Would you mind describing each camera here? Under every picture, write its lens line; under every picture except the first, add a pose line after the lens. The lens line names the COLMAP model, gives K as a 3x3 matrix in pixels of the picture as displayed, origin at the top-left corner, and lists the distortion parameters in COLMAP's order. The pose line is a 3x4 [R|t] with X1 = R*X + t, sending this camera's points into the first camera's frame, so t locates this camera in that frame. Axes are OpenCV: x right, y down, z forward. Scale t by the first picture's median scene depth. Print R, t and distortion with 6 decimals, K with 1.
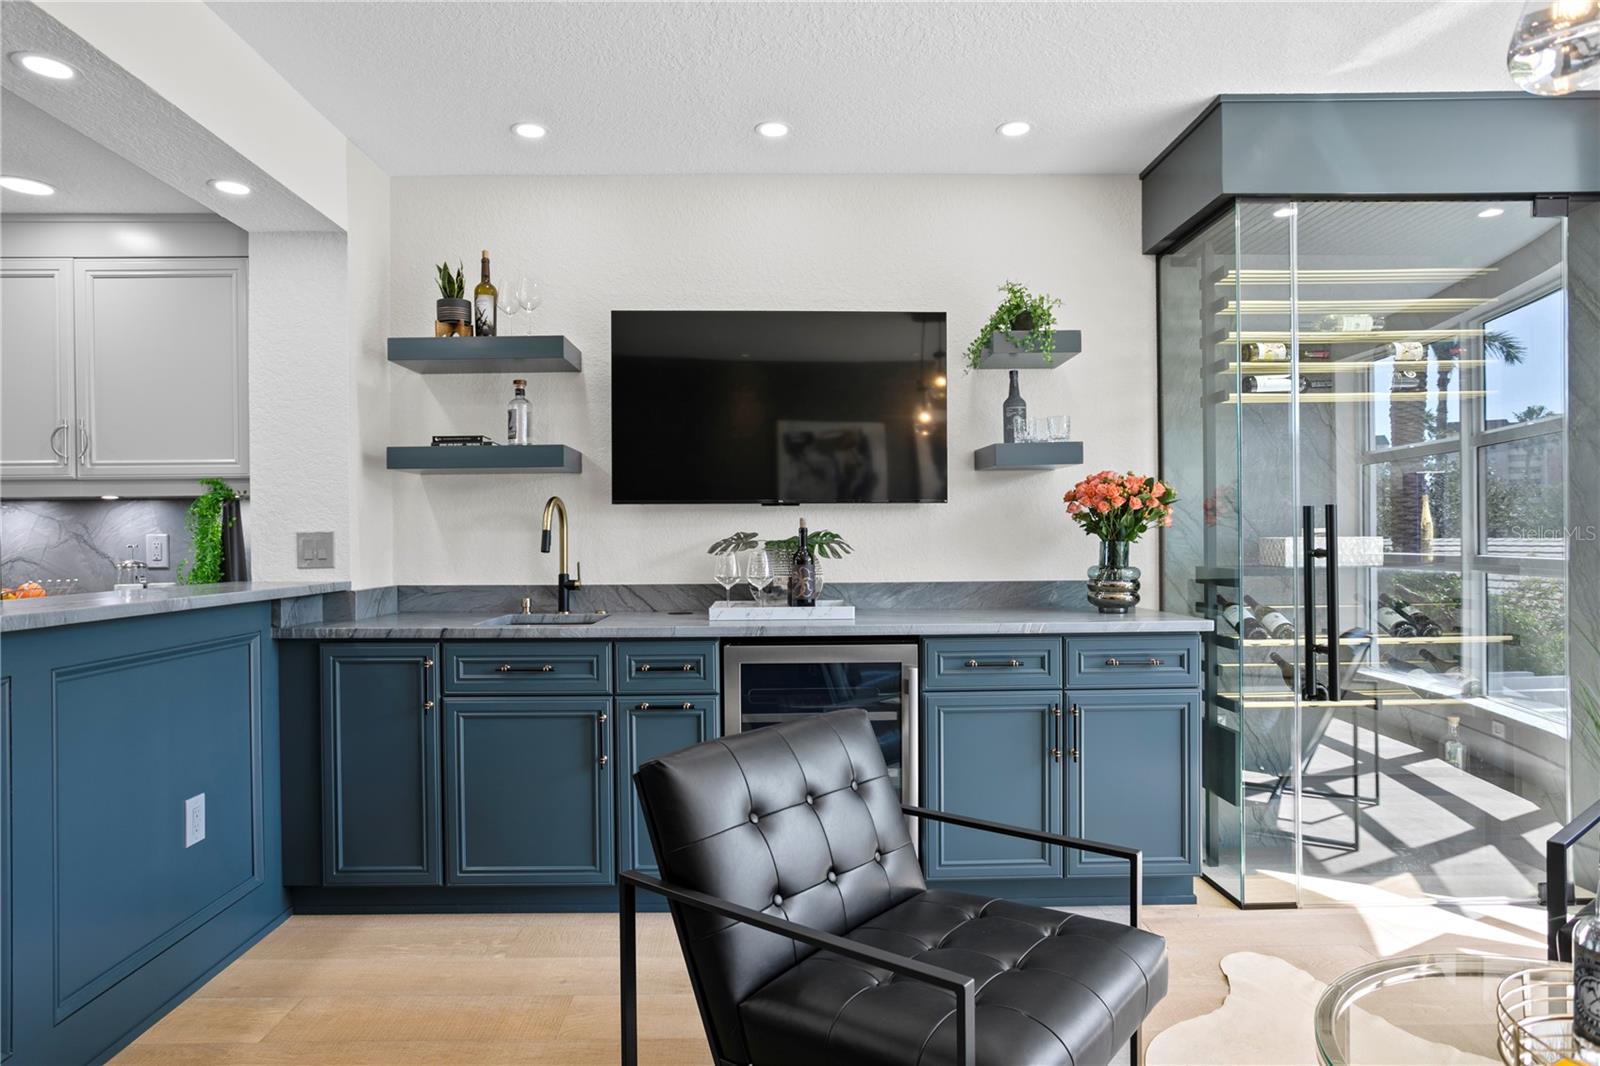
lens RADIAL K [[950.3, 0, 792.8], [0, 950.3, 536.3], [0, 0, 1]] dist [-0.004646, 0.000795]
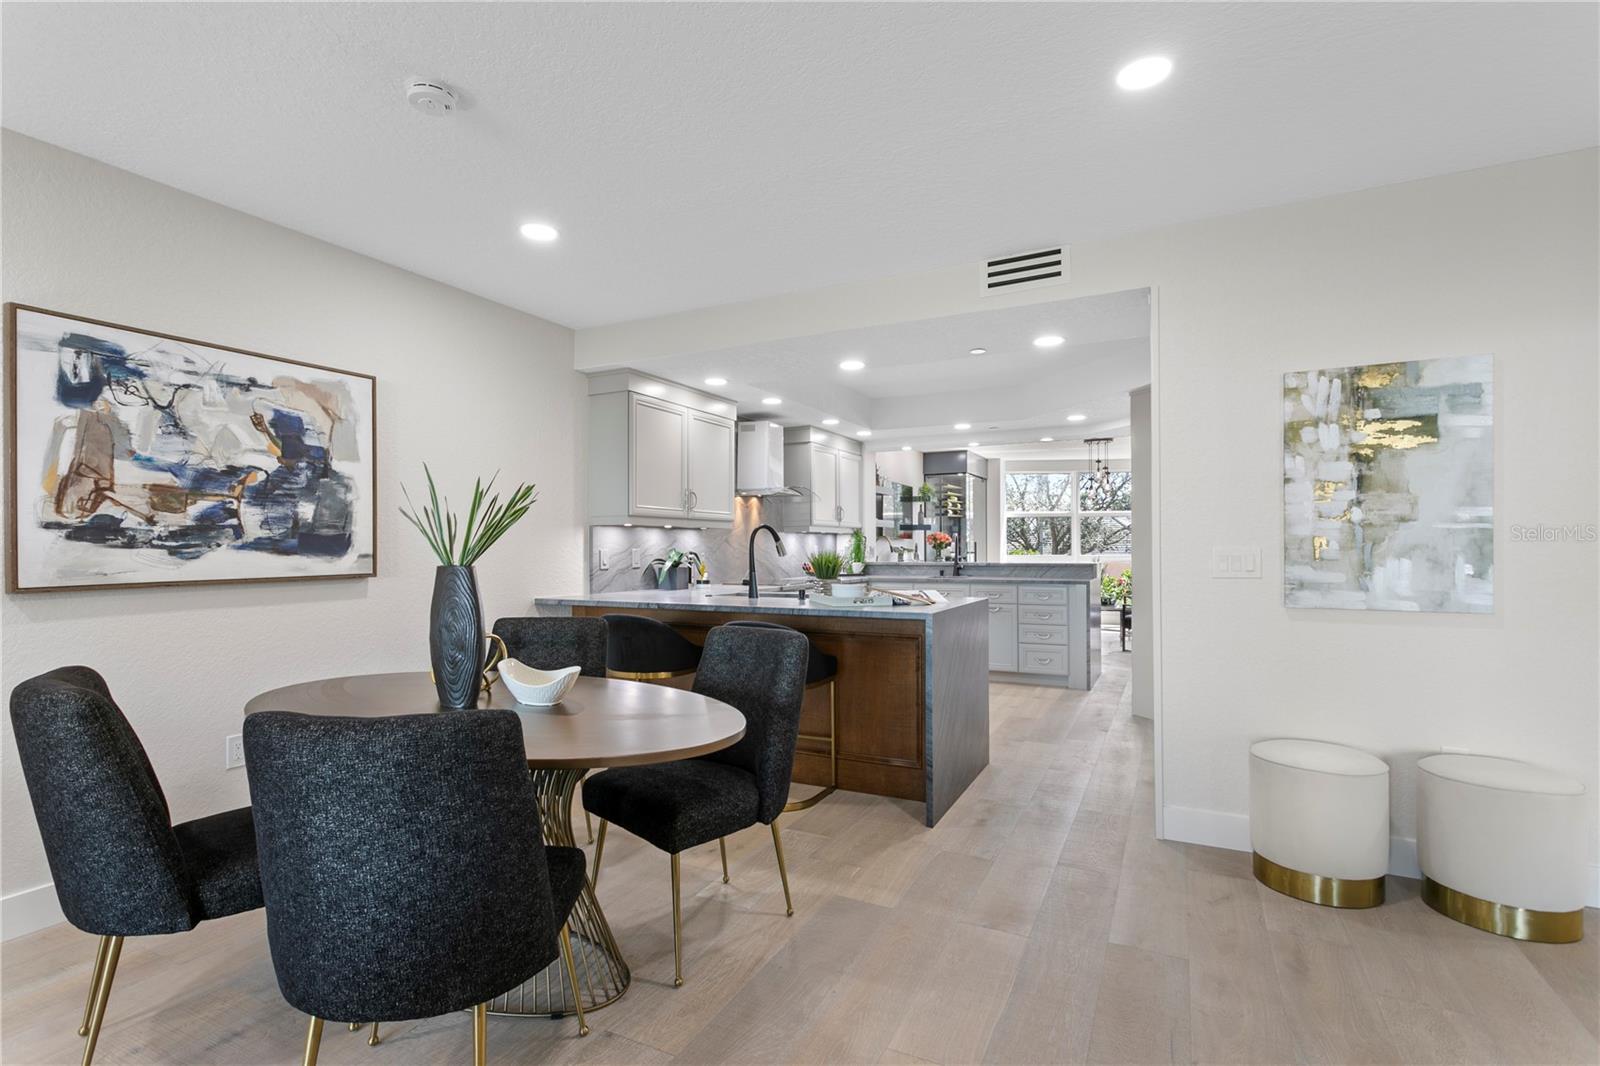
lens RADIAL K [[765.1, 0, 777.0], [0, 765.1, 542.1], [0, 0, 1]] dist [0.001995, 0.006875]
pose [[0.481629, 0.011600, 0.876299, -2.779283], [0.001240, 0.999902, -0.013918, 0.017651], [-0.876375, 0.007790, 0.481567, 0.045293]]
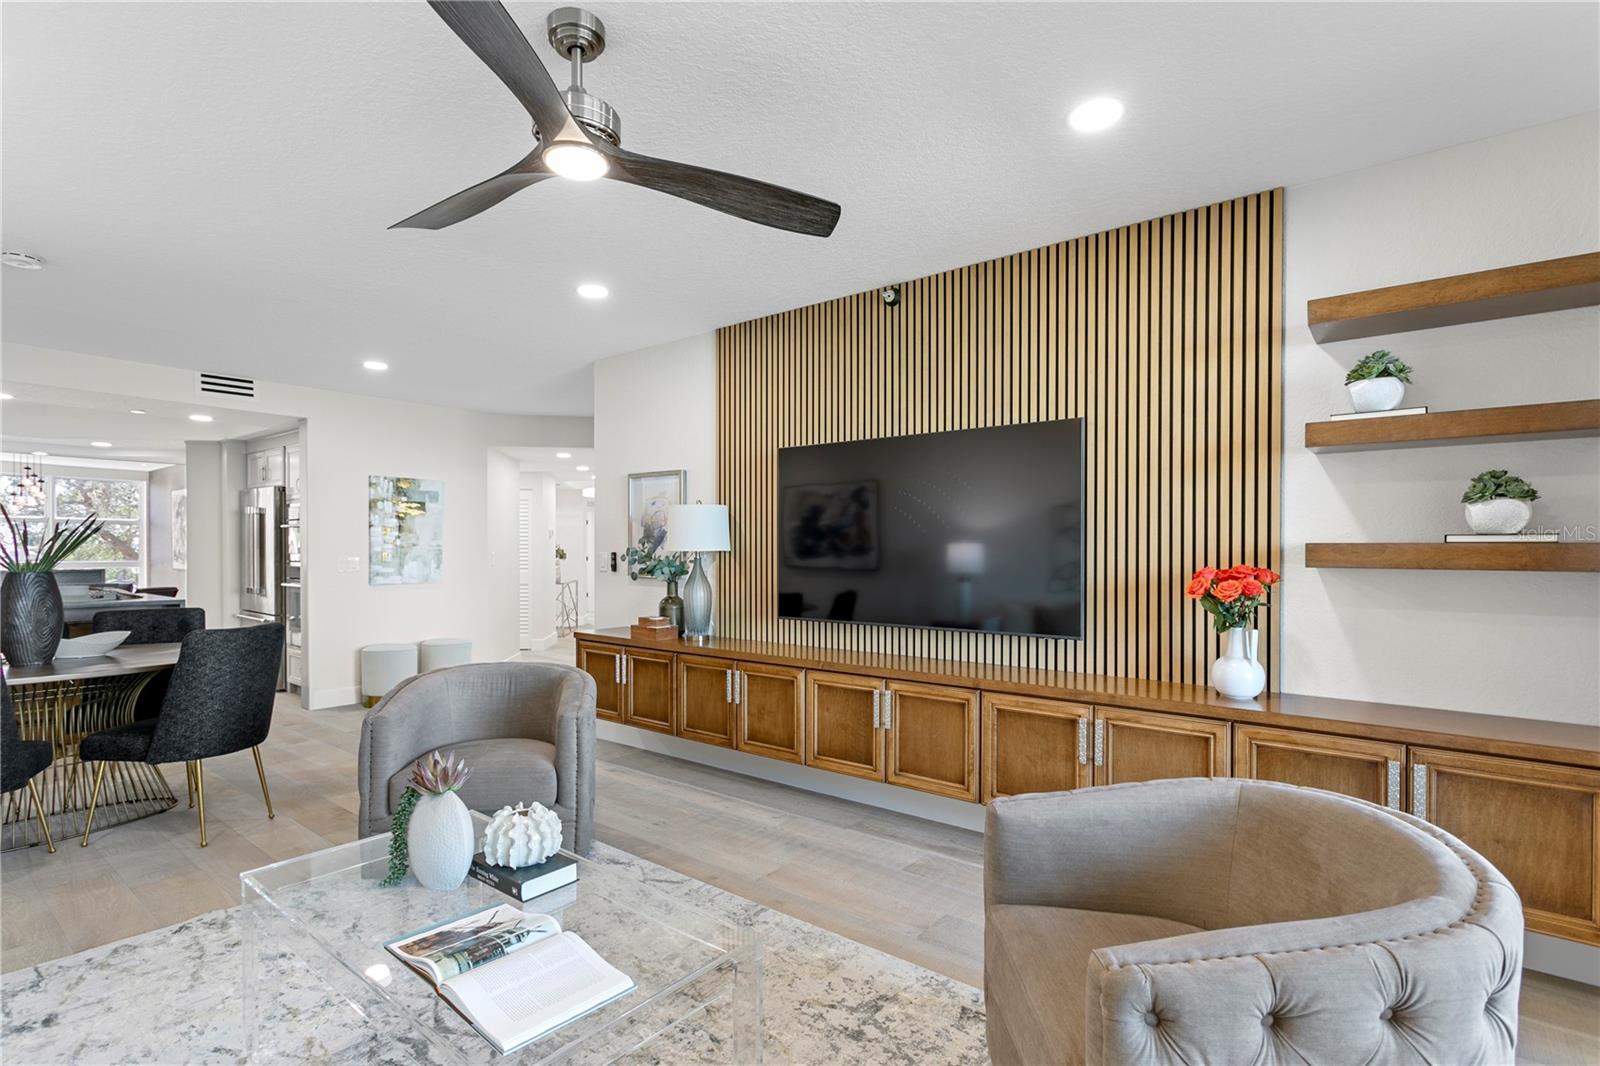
lens RADIAL K [[766.3, 0, 794.3], [0, 766.3, 555.2], [0, 0, 1]] dist [0.006450, 0.001118]
pose [[-0.769318, 0.002664, 0.638861, -3.758671], [0.005129, 0.999985, 0.002007, 0.009750], [-0.638846, 0.004821, -0.769320, 0.760578]]
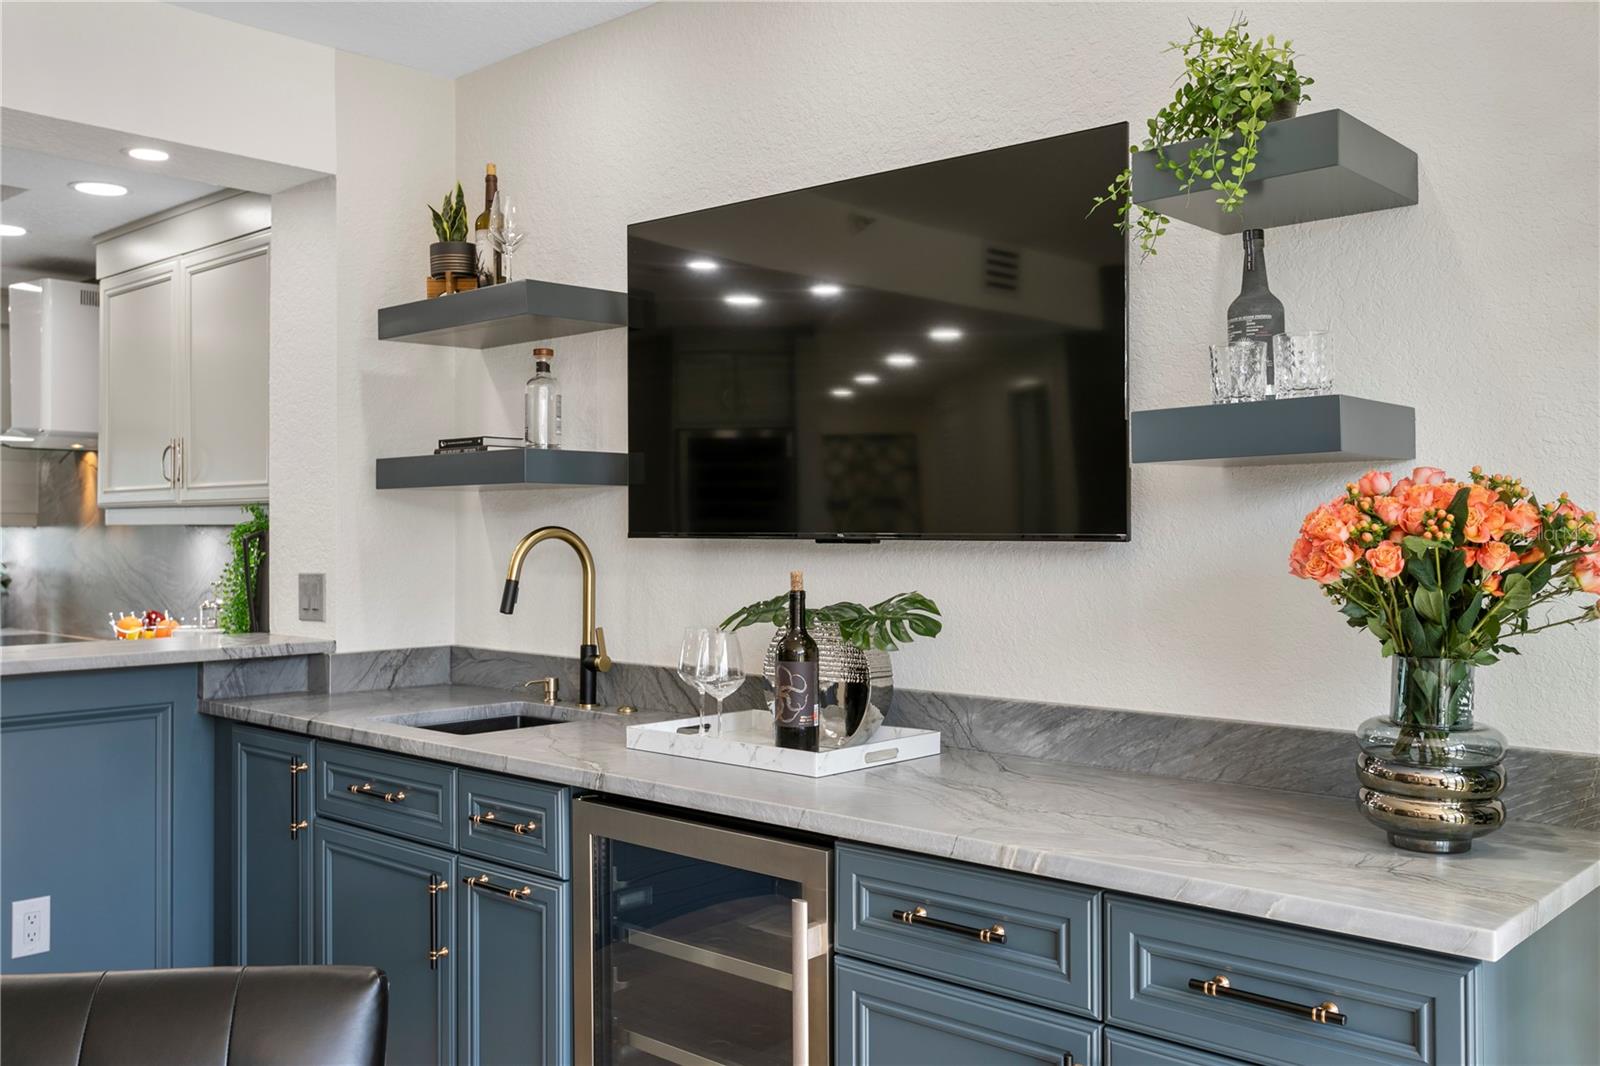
lens RADIAL K [[1405.2, 0, 761.4], [0, 1405.2, 514.0], [0, 0, 1]] dist [0.002646, 0.003657]
pose [[0.723572, -0.000984, -0.690248, 0.515959], [-0.007981, 0.999920, -0.009793, -0.041963], [0.690203, 0.012595, 0.723507, 0.411011]]
